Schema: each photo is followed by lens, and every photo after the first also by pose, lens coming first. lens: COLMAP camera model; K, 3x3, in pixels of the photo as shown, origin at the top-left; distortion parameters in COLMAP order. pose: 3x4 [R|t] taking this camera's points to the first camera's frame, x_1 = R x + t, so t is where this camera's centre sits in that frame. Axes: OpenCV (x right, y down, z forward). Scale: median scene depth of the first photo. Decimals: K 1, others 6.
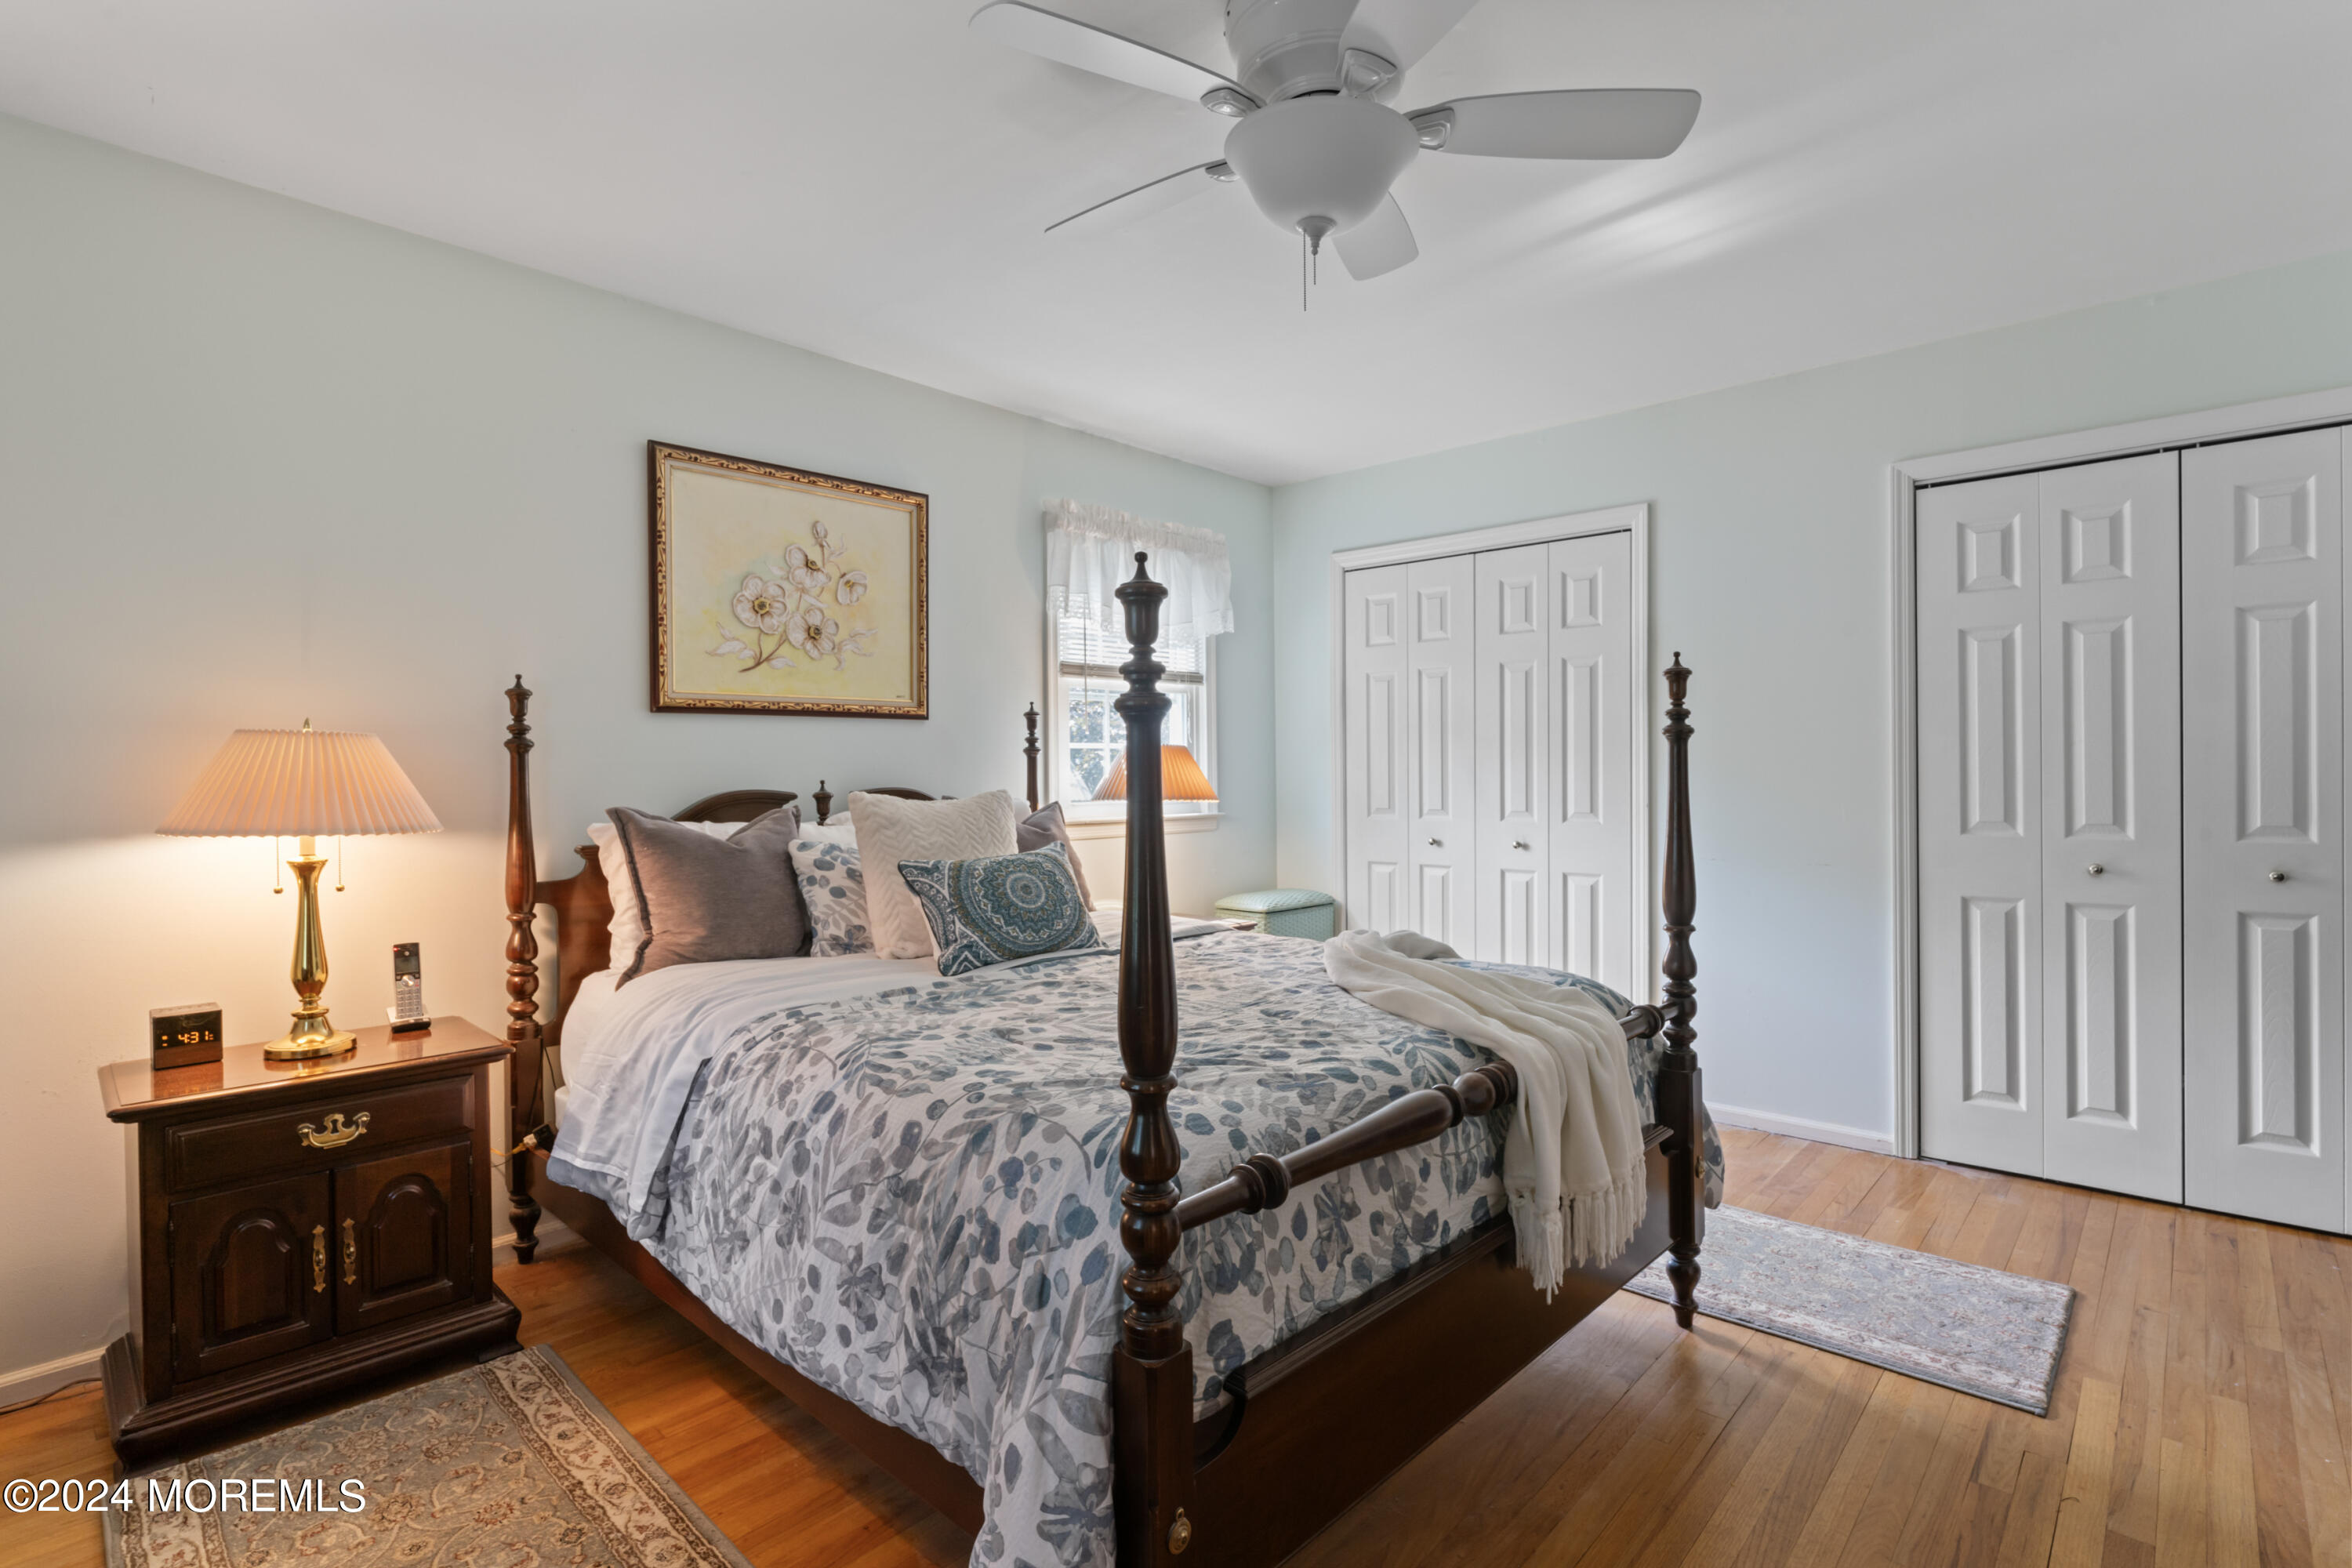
lens RADIAL K [[1113.1, 0, 1169.2], [0, 1113.1, 801.8], [0, 0, 1]] dist [-0.004764, -0.001740]
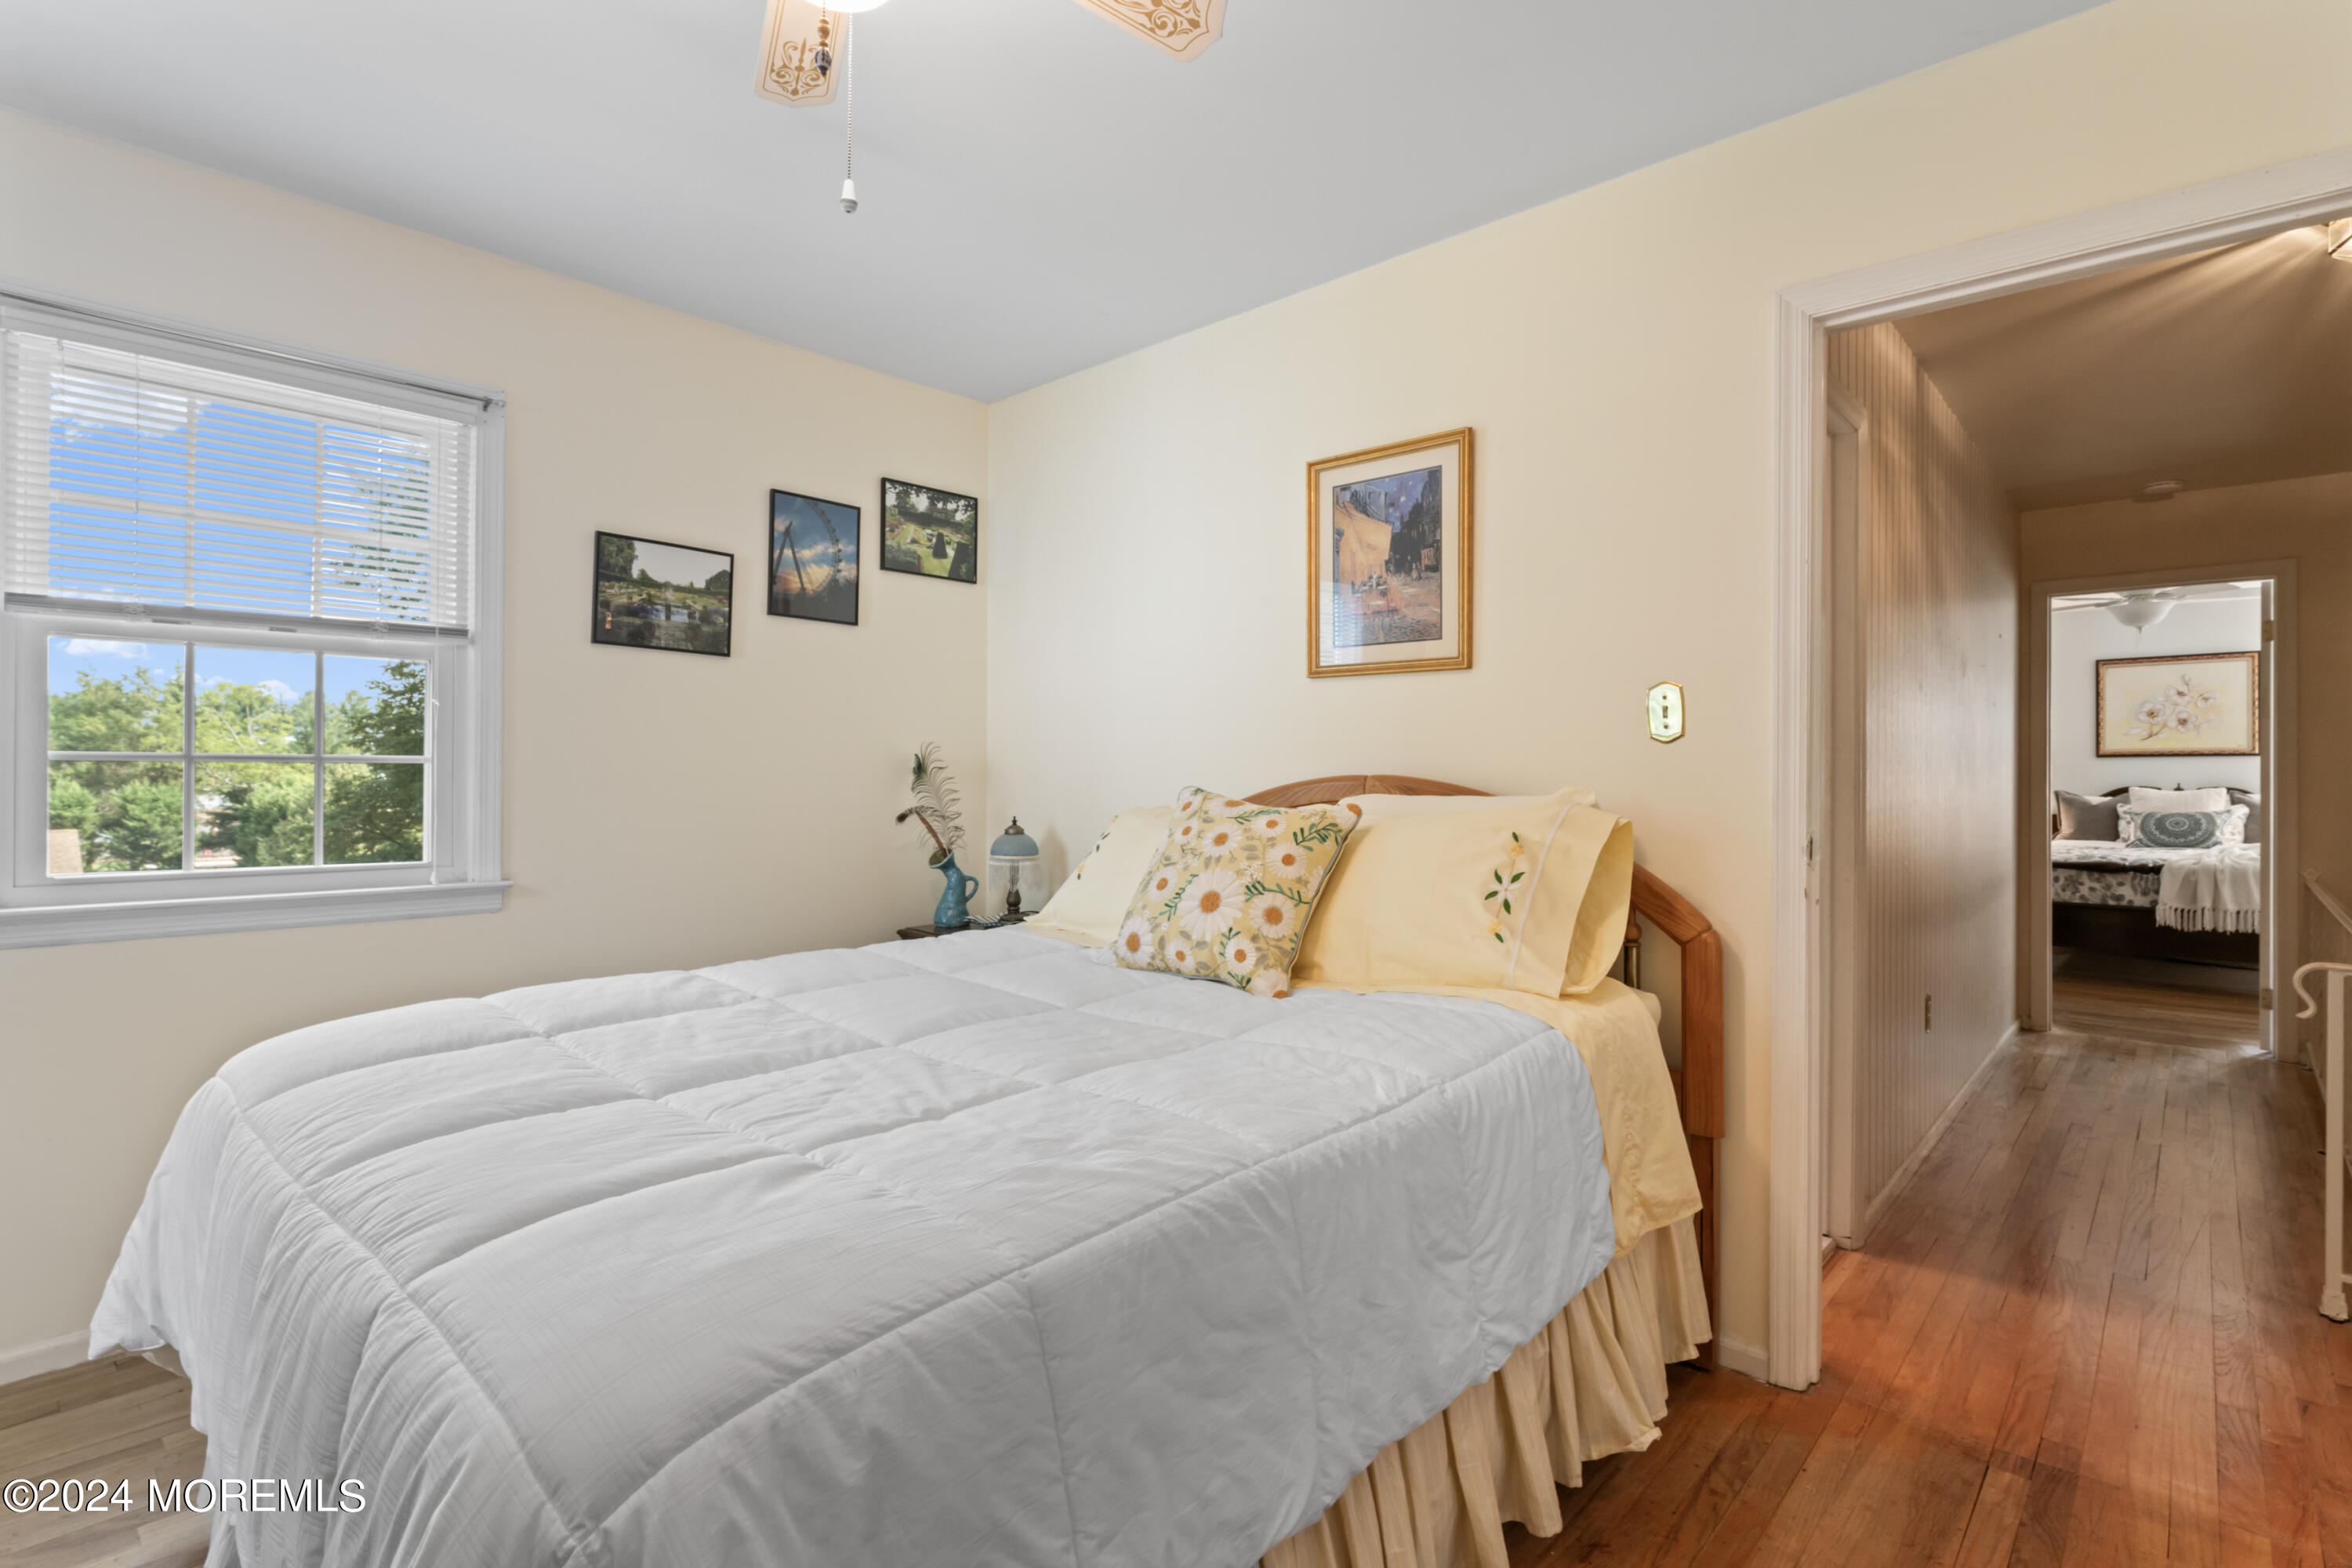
lens RADIAL K [[1113.1, 0, 1169.5], [0, 1113.1, 780.8], [0, 0, 1]] dist [-0.004764, -0.001740]
pose [[-0.007376, 0.005823, -0.999956, 2.147839], [-0.025089, 0.999667, 0.006006, 0.017306], [0.999658, 0.025132, -0.007228, -1.197254]]
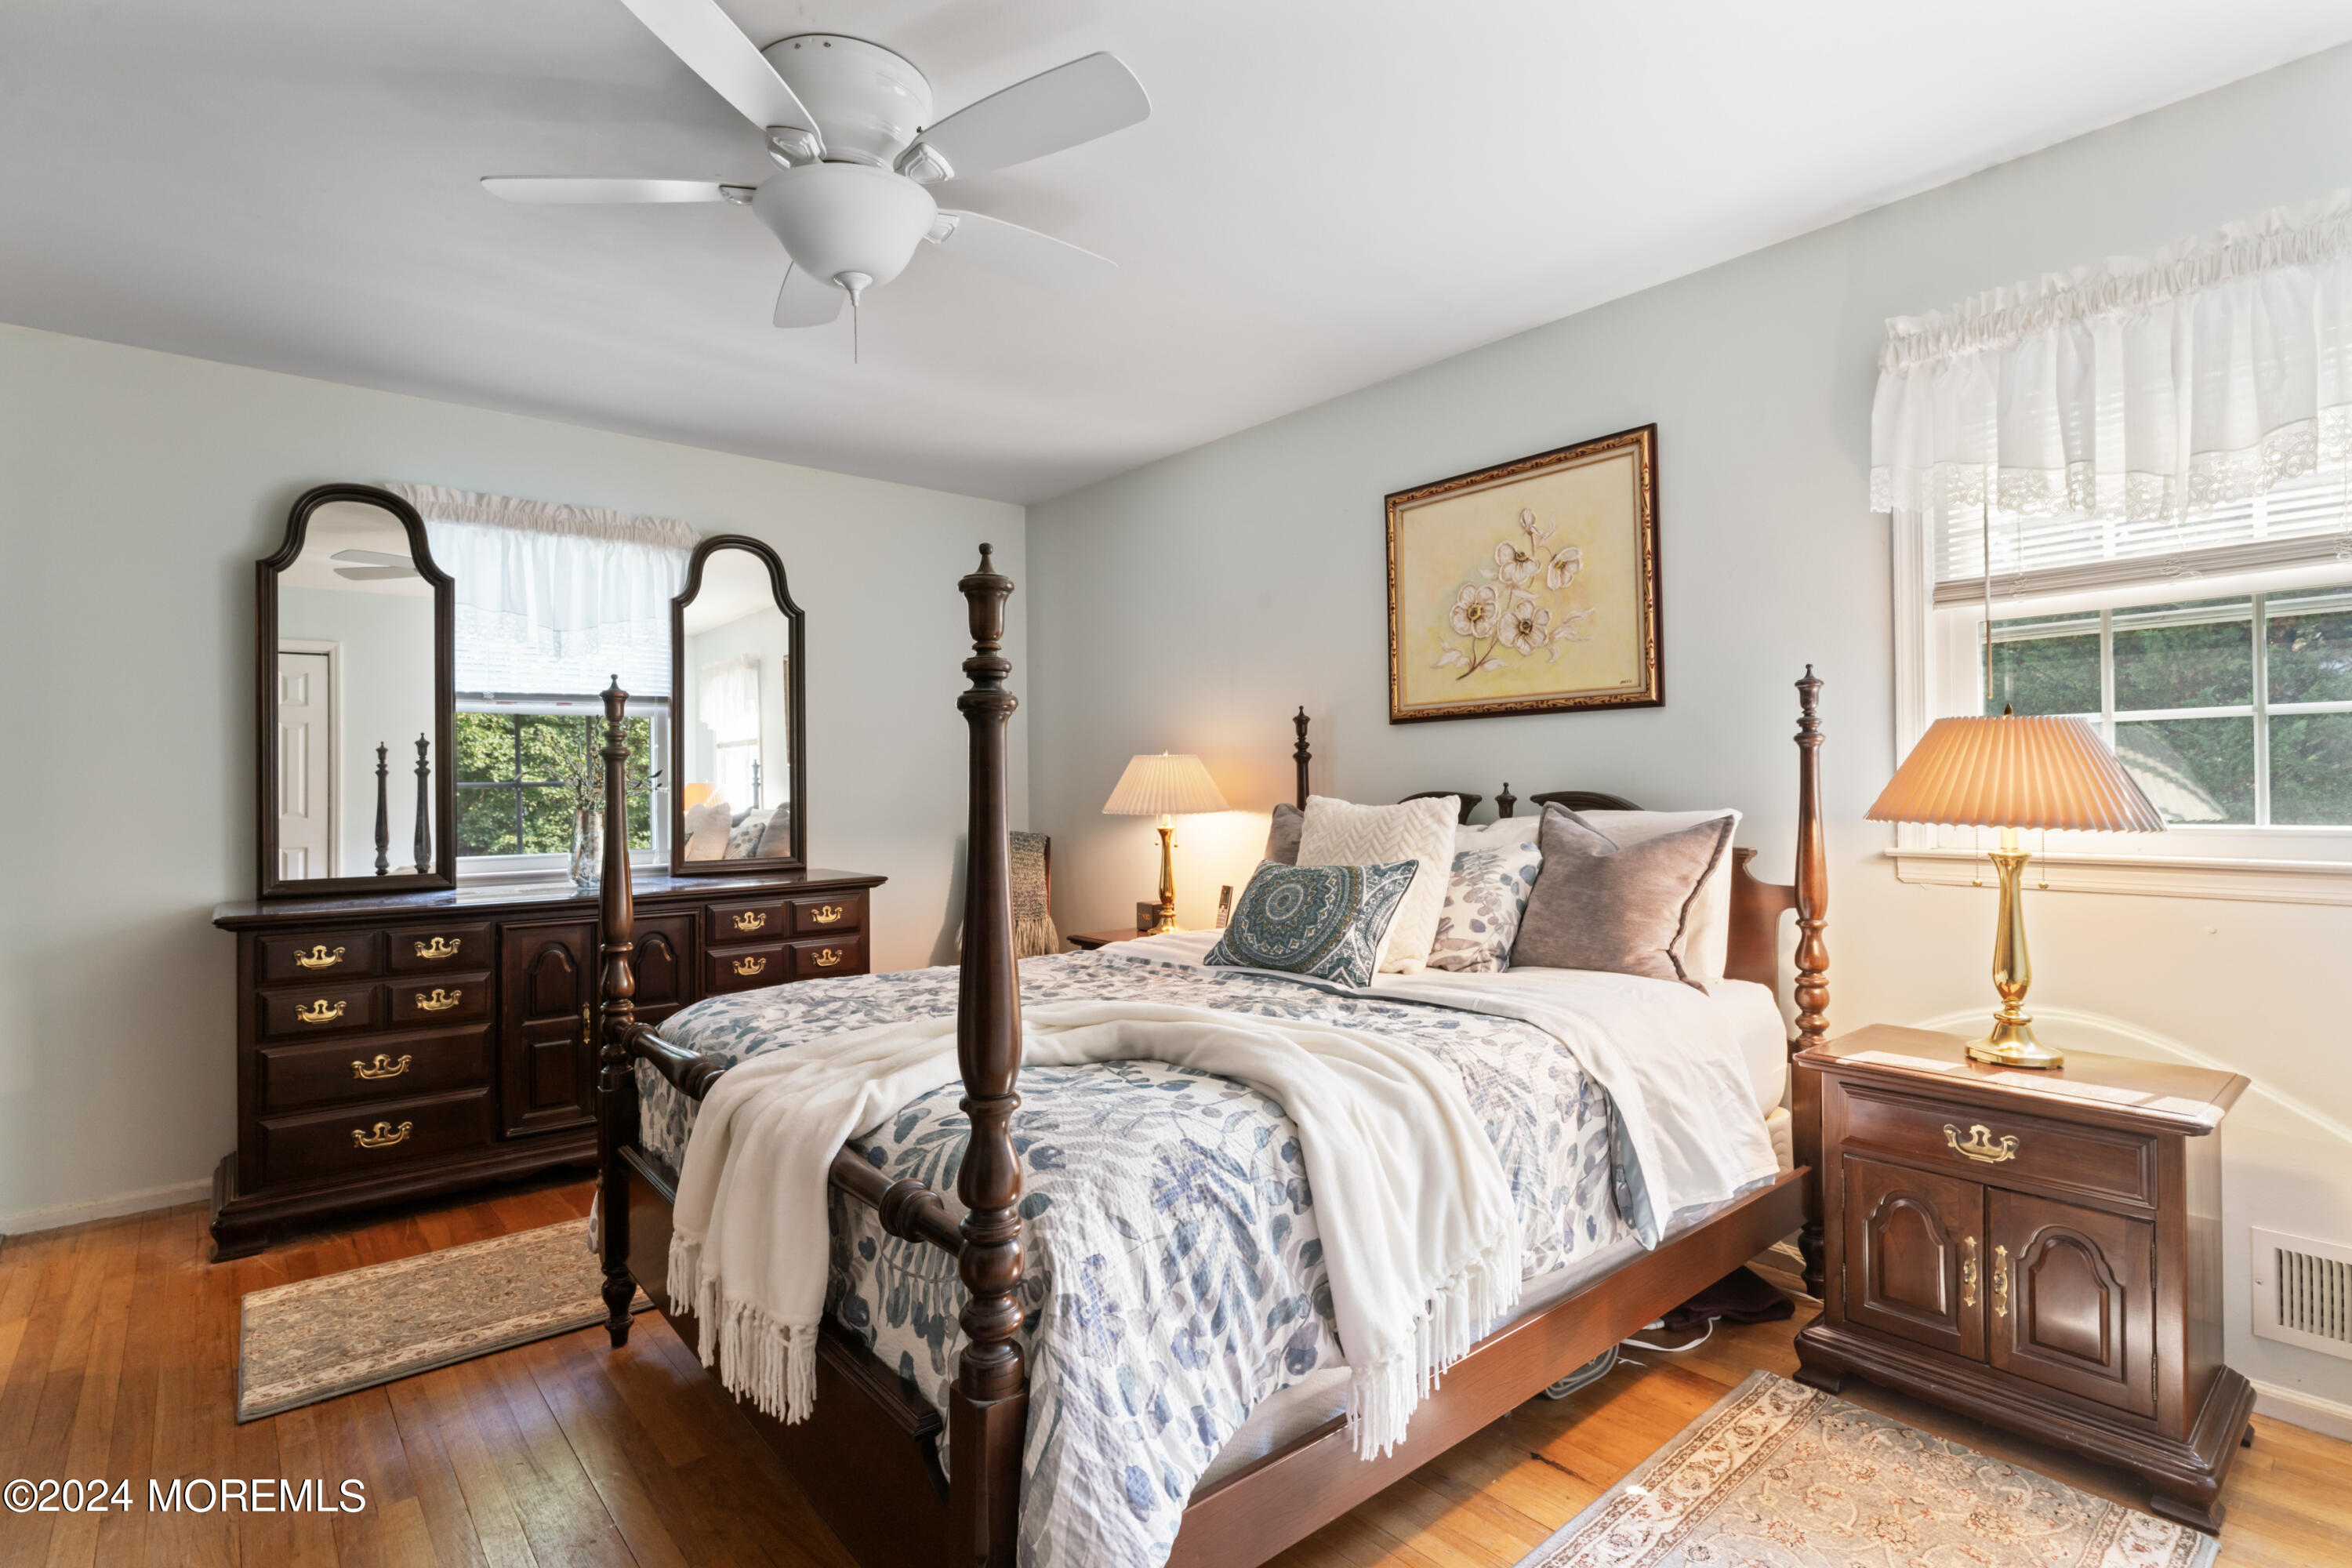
lens RADIAL K [[1113.1, 0, 1170.7], [0, 1113.1, 773.5], [0, 0, 1]] dist [-0.004764, -0.001740]
pose [[-0.112808, -0.008160, -0.993583, 0.676343], [-0.020301, 0.999776, -0.005906, -0.016227], [0.993409, 0.019505, -0.112949, 0.835893]]
